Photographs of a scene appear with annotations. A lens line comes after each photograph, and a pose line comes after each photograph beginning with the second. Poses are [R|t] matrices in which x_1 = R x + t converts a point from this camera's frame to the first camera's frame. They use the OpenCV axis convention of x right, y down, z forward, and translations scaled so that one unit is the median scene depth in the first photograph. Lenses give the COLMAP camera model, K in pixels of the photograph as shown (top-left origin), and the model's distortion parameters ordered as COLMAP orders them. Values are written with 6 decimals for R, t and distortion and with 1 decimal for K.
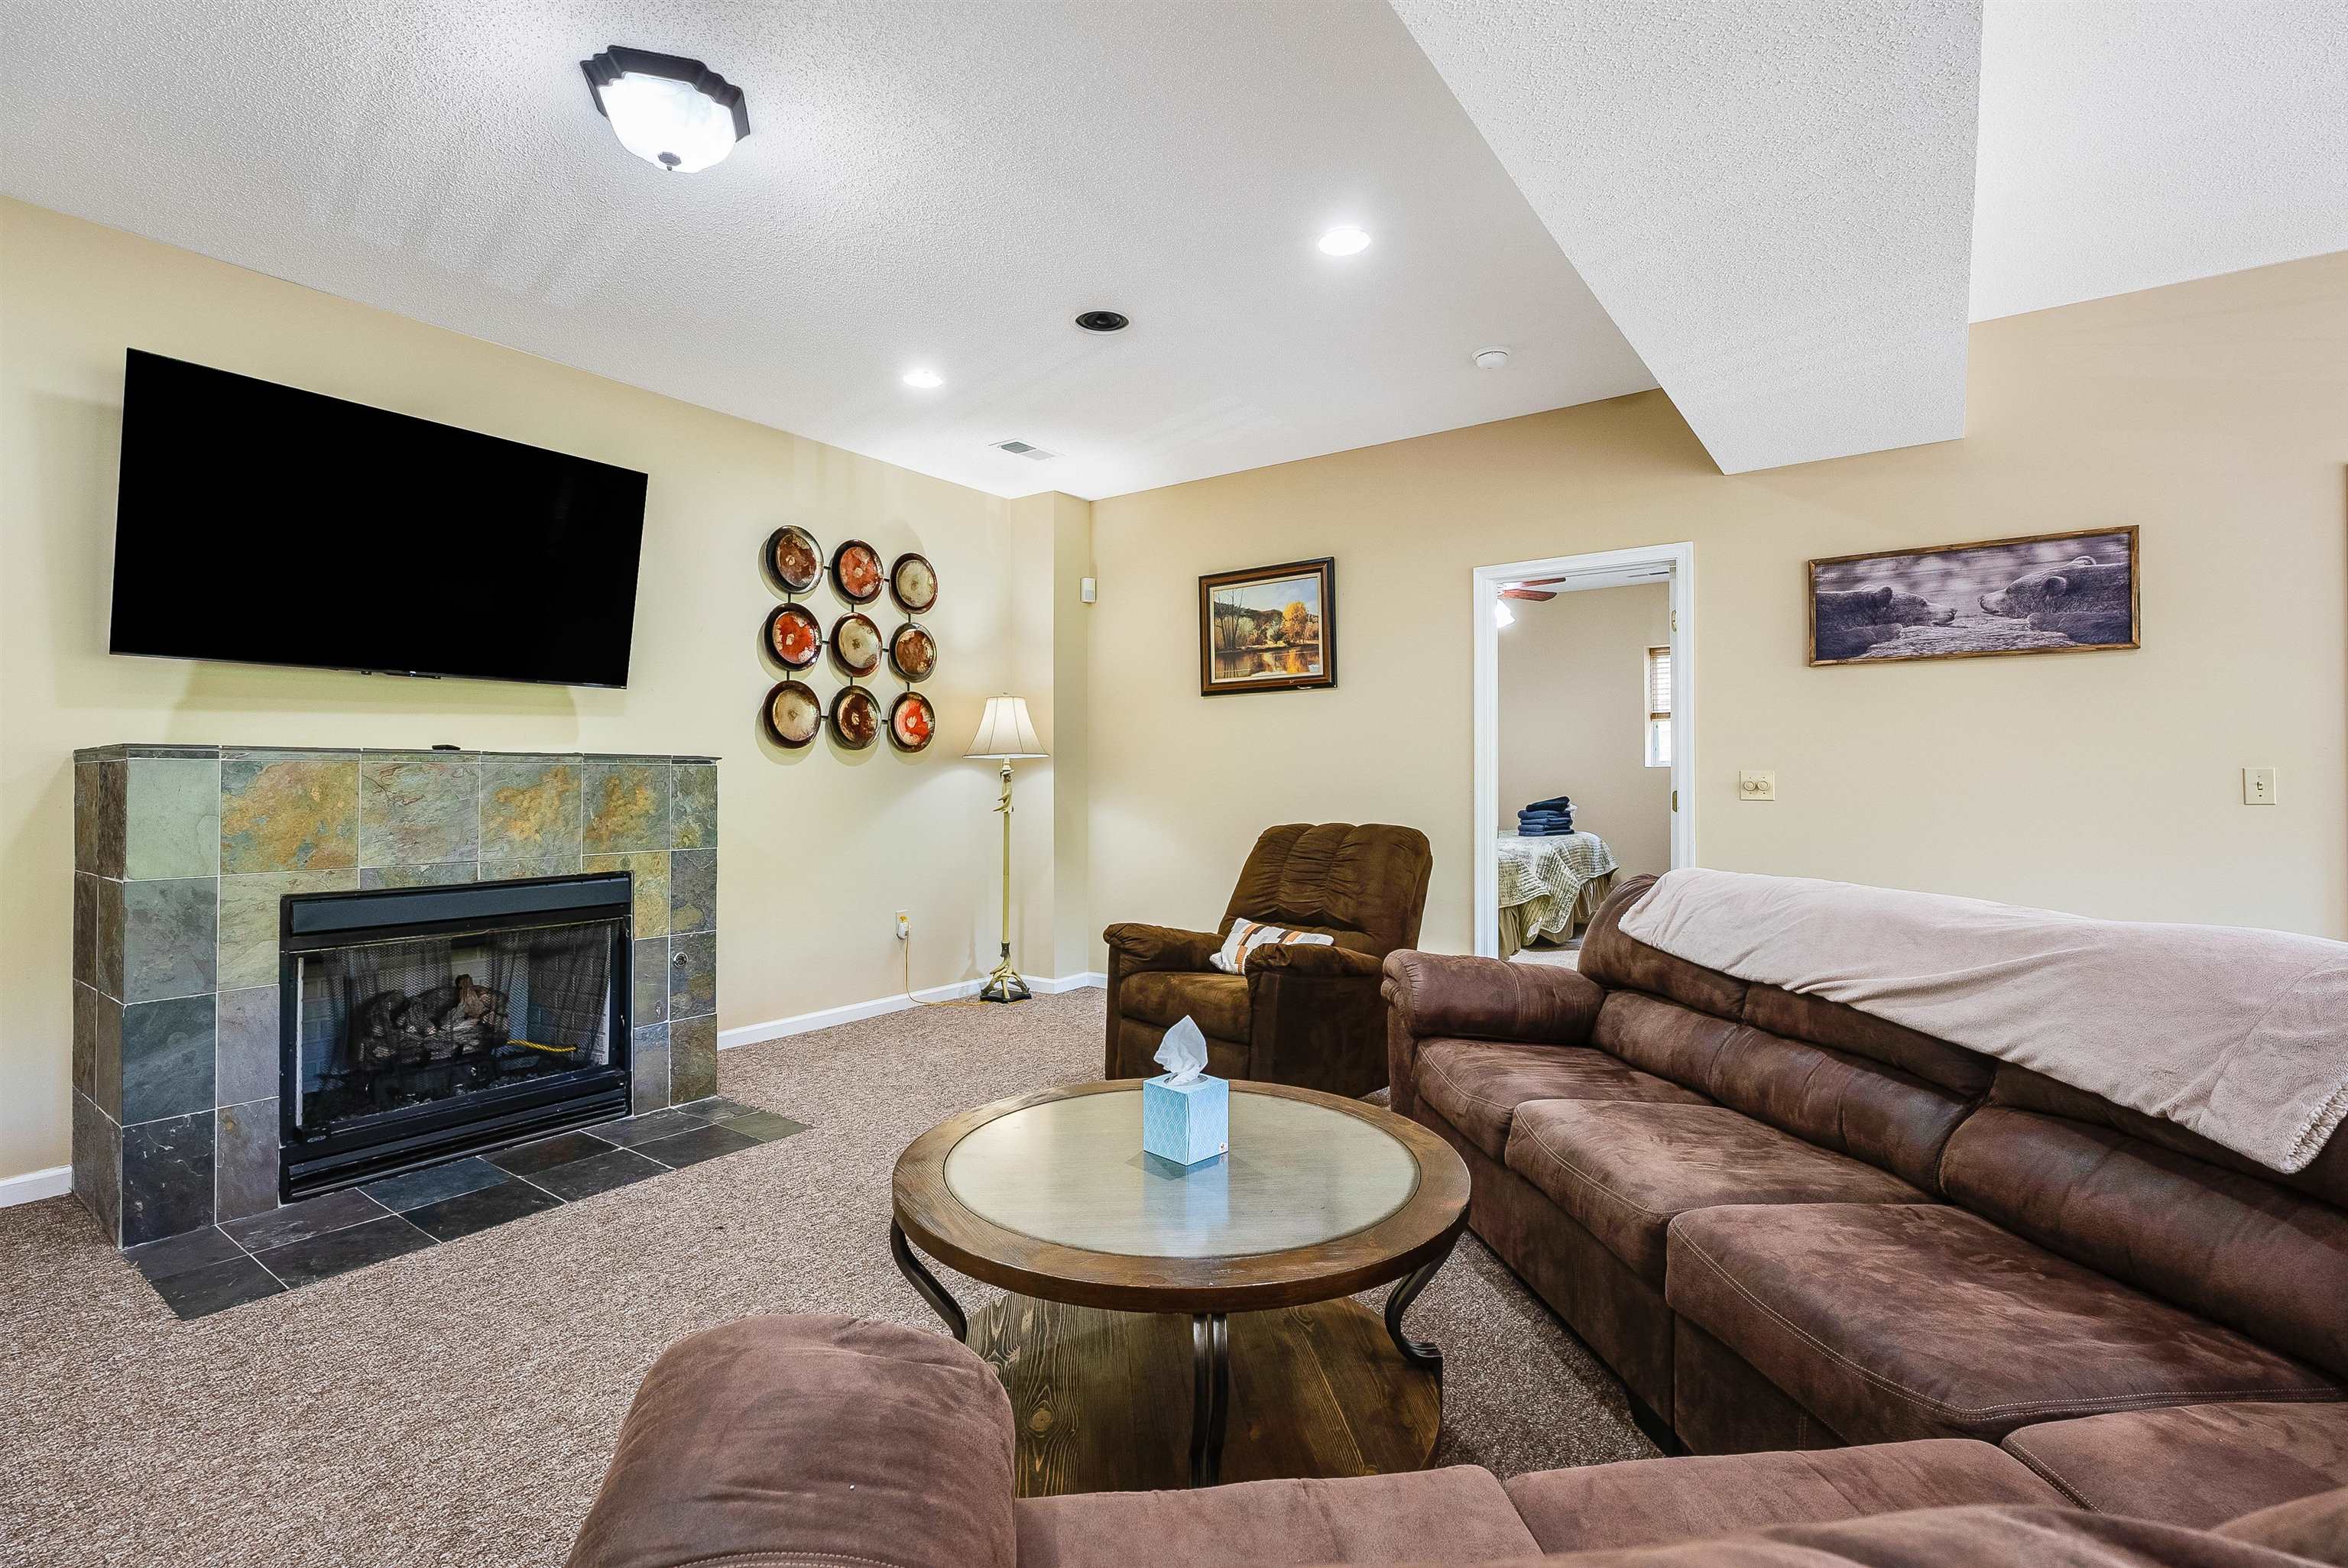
lens RADIAL K [[1072.0, 0, 1167.6], [0, 1072.0, 774.8], [0, 0, 1]] dist [0.003119, -0.000747]
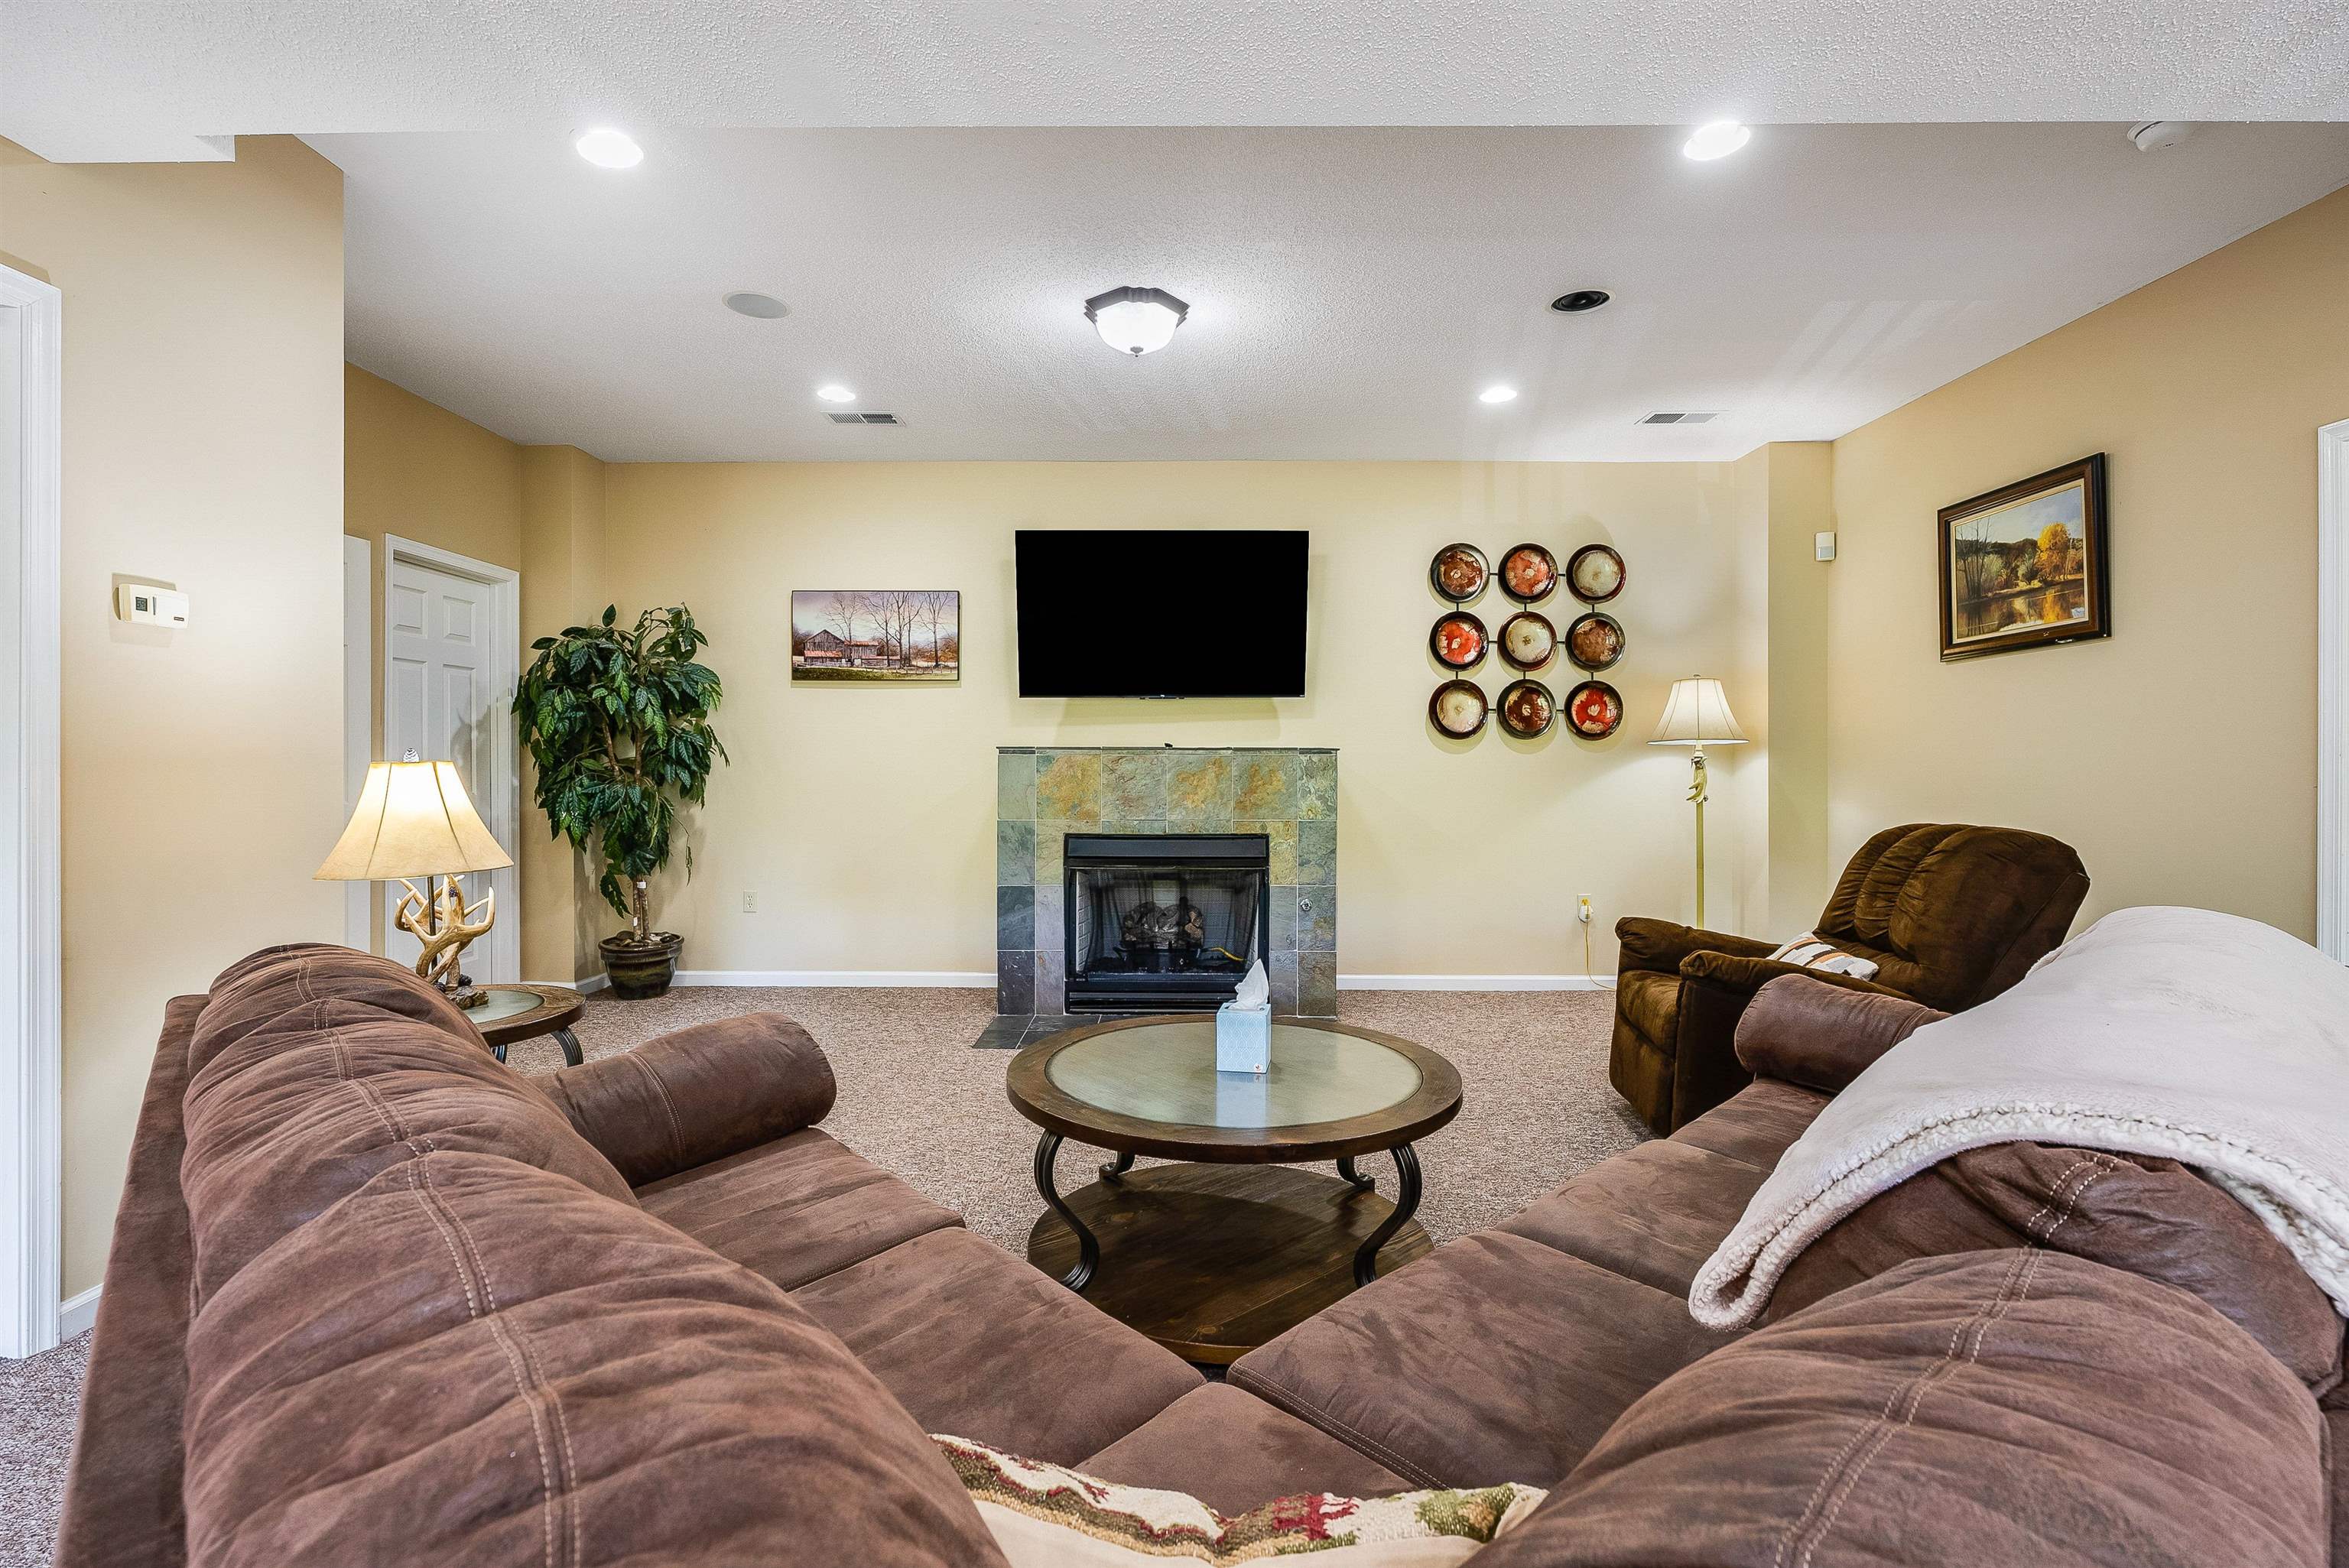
lens RADIAL K [[1072.5, 0, 1162.5], [0, 1072.5, 778.6], [0, 0, 1]] dist [0.003119, -0.000747]
pose [[0.575832, 0.010122, -0.817505, 0.389161], [0.001791, 0.999905, 0.013642, 0.000989], [0.817566, -0.009319, 0.575759, 0.084888]]
